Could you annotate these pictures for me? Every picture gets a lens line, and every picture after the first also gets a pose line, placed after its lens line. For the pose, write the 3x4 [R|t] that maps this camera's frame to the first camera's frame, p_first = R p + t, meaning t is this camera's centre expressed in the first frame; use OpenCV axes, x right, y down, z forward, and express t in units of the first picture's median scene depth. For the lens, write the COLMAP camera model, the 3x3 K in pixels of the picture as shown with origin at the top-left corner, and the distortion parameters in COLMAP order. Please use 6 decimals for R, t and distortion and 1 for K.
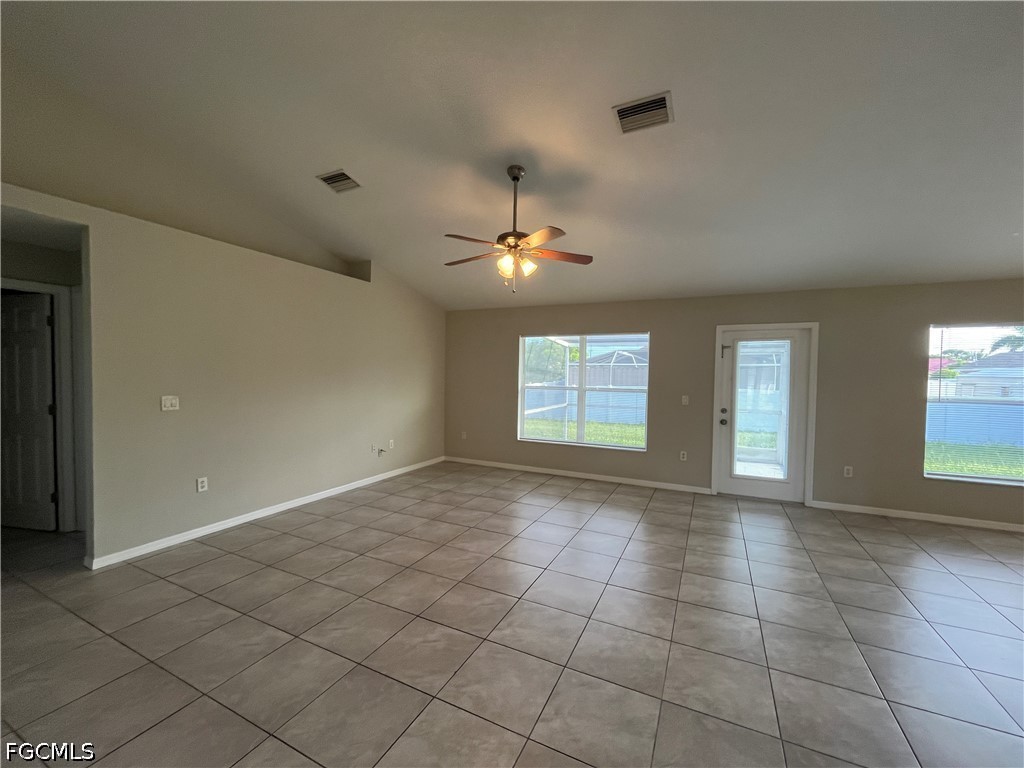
lens RADIAL K [[417.2, 0, 510.3], [0, 417.2, 385.8], [0, 0, 1]] dist [-0.003973, -0.000322]
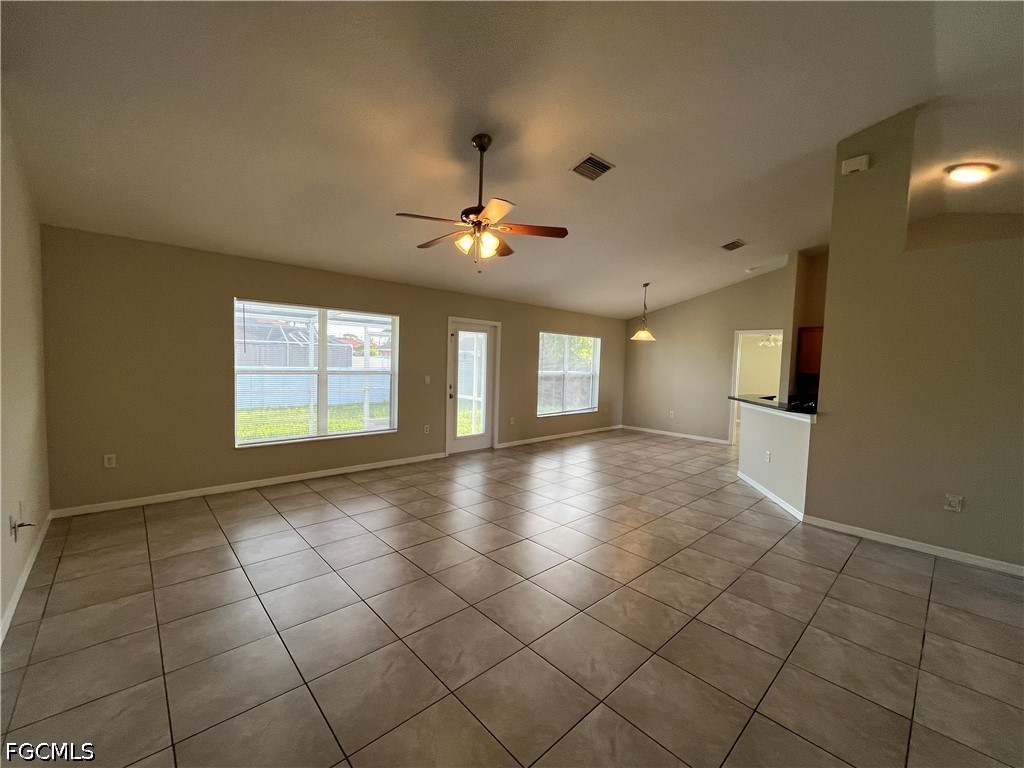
lens RADIAL K [[417.2, 0, 510.3], [0, 417.2, 385.8], [0, 0, 1]] dist [-0.003973, -0.000322]
pose [[0.363440, -0.059805, 0.929696, -0.569420], [0.005435, 0.998057, 0.062078, -0.018964], [-0.931602, -0.017509, 0.363058, 0.397675]]
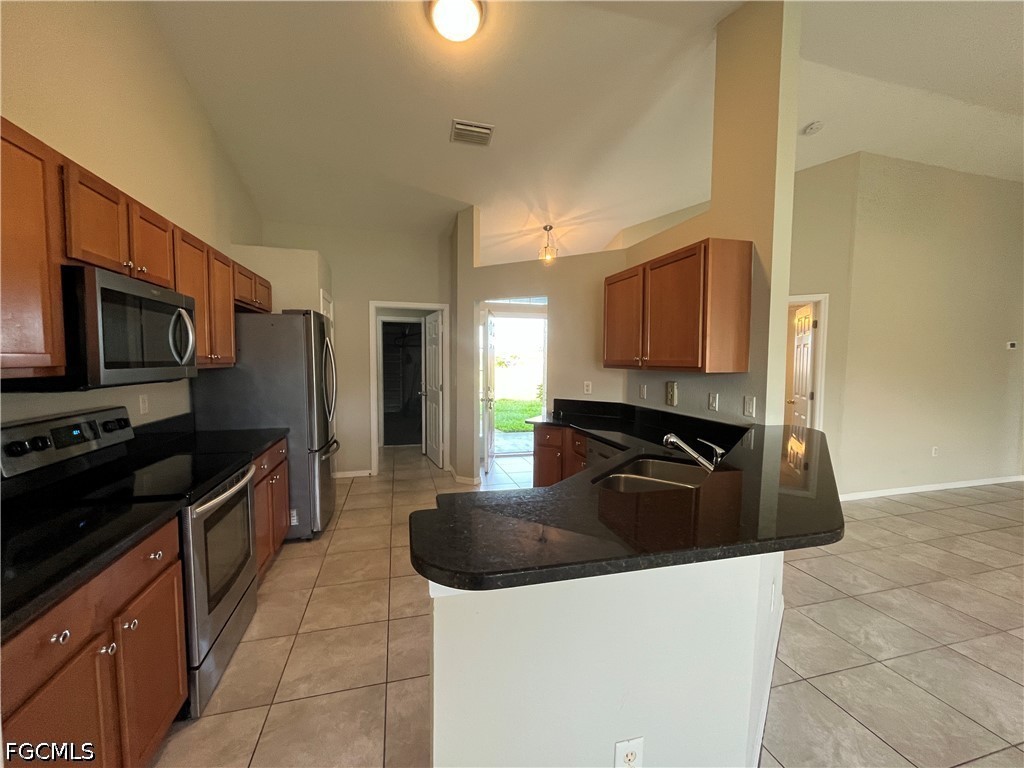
lens RADIAL K [[417.2, 0, 510.3], [0, 417.2, 385.8], [0, 0, 1]] dist [-0.003973, -0.000322]
pose [[-0.752521, 0.014810, -0.658402, 0.900039], [-0.044986, 0.996256, 0.073826, 0.012304], [0.657030, 0.085174, -0.749037, 0.295224]]
